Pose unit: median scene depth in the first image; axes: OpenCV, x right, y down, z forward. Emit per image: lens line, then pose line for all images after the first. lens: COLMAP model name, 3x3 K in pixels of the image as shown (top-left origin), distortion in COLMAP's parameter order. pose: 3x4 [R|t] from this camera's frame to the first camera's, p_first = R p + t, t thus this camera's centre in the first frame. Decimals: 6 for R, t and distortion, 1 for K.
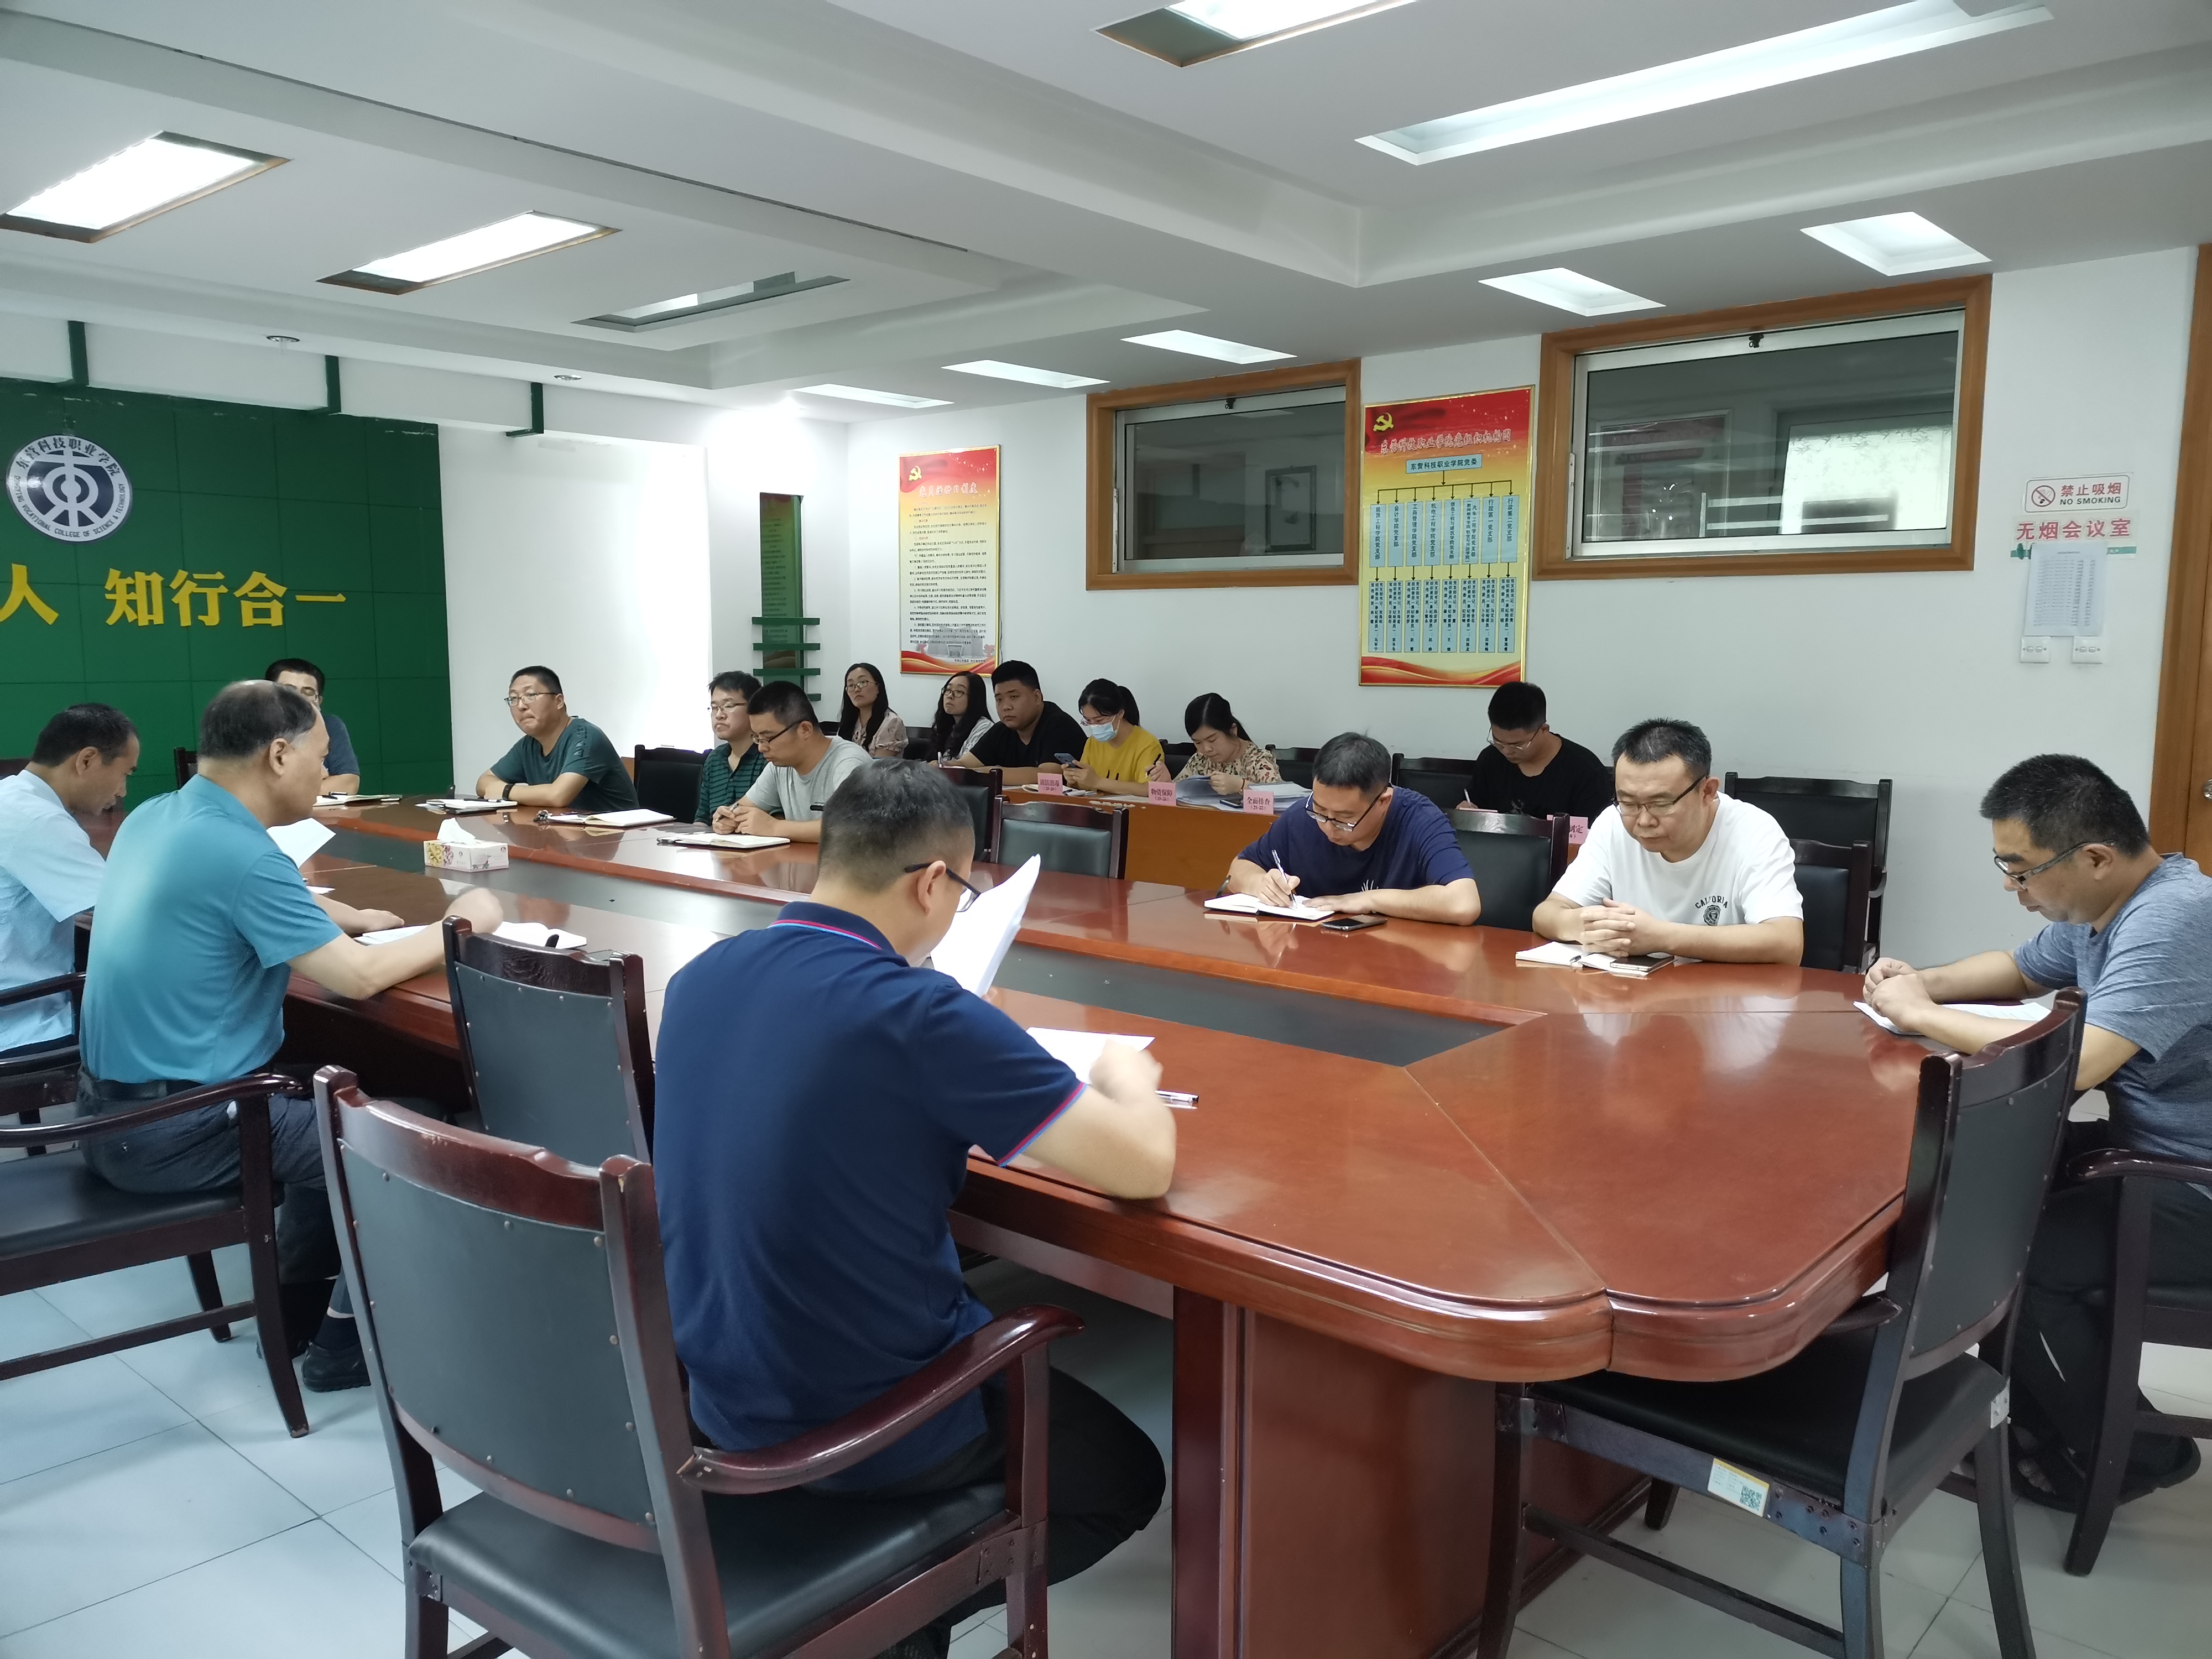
lens RADIAL K [[1630.5, 0, 1123.2], [0, 1630.5, 852.5], [0, 0, 1]] dist [0.002272, 0.011702]
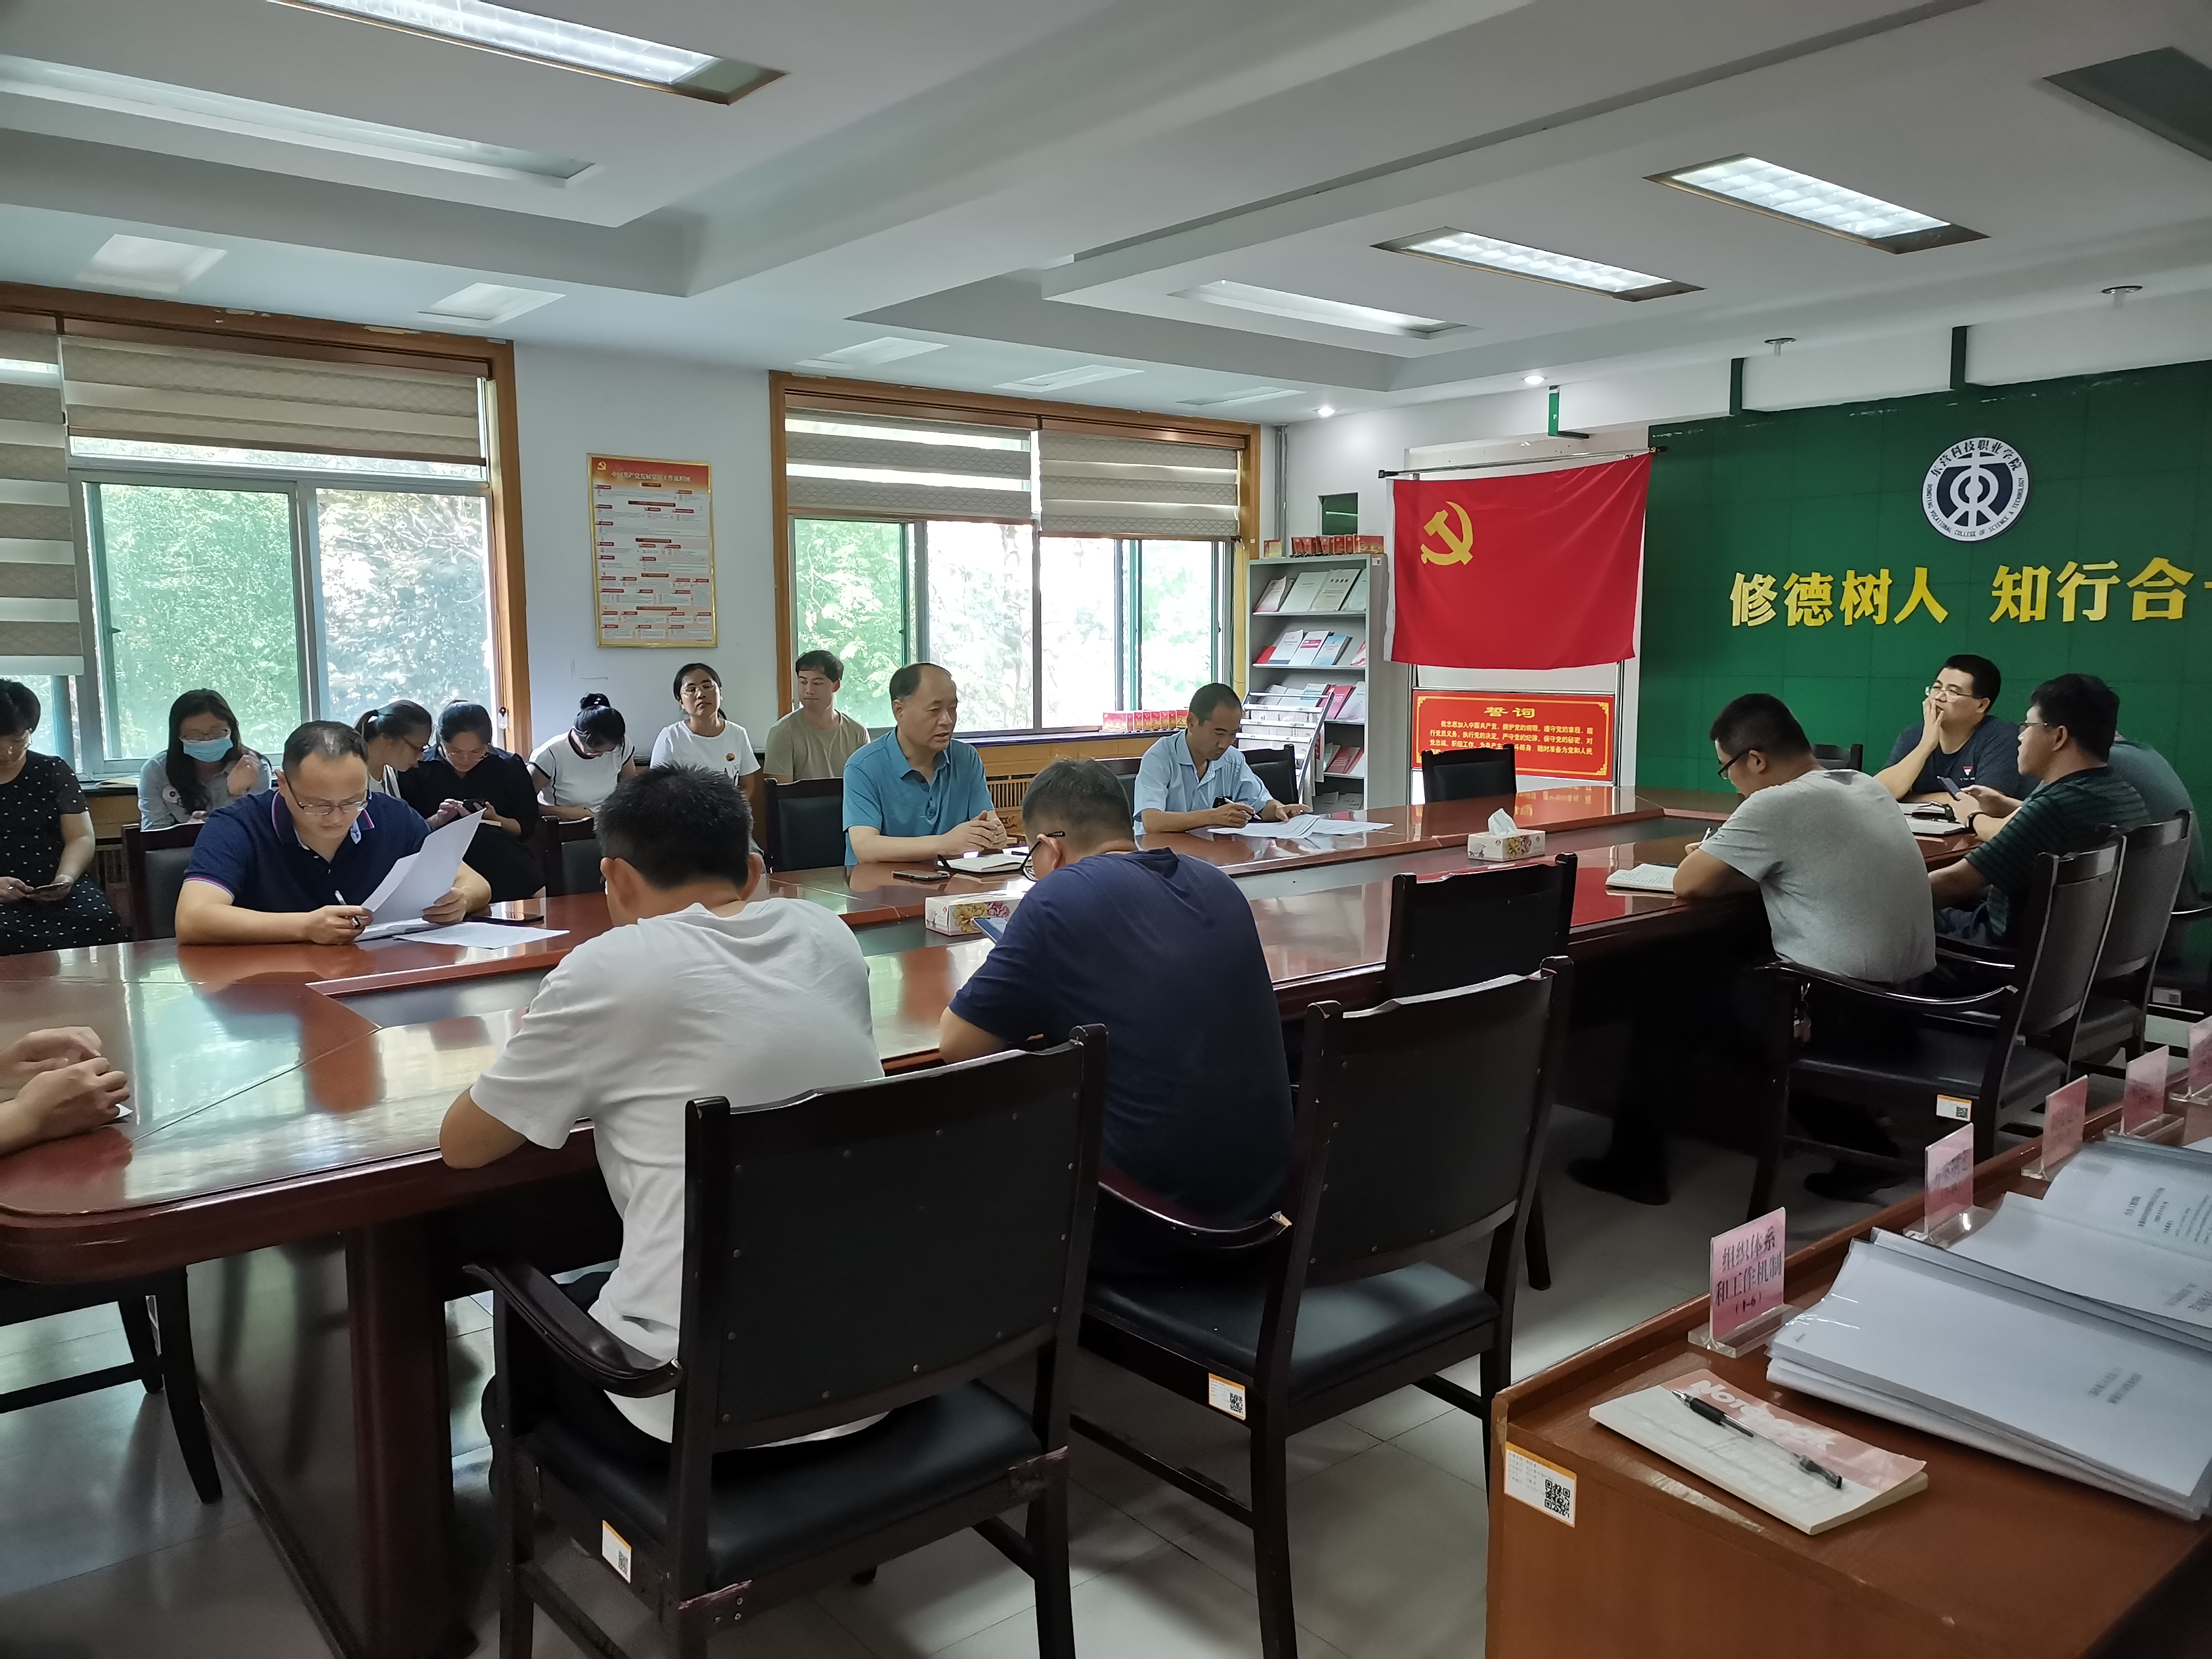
lens RADIAL K [[1630.5, 0, 1108.6], [0, 1630.5, 821.2], [0, 0, 1]] dist [0.002272, 0.011702]
pose [[-0.171735, 0.109984, -0.978984, 0.454005], [-0.119139, 0.984136, 0.131462, -0.085127], [0.977913, 0.139212, -0.155907, 0.636371]]
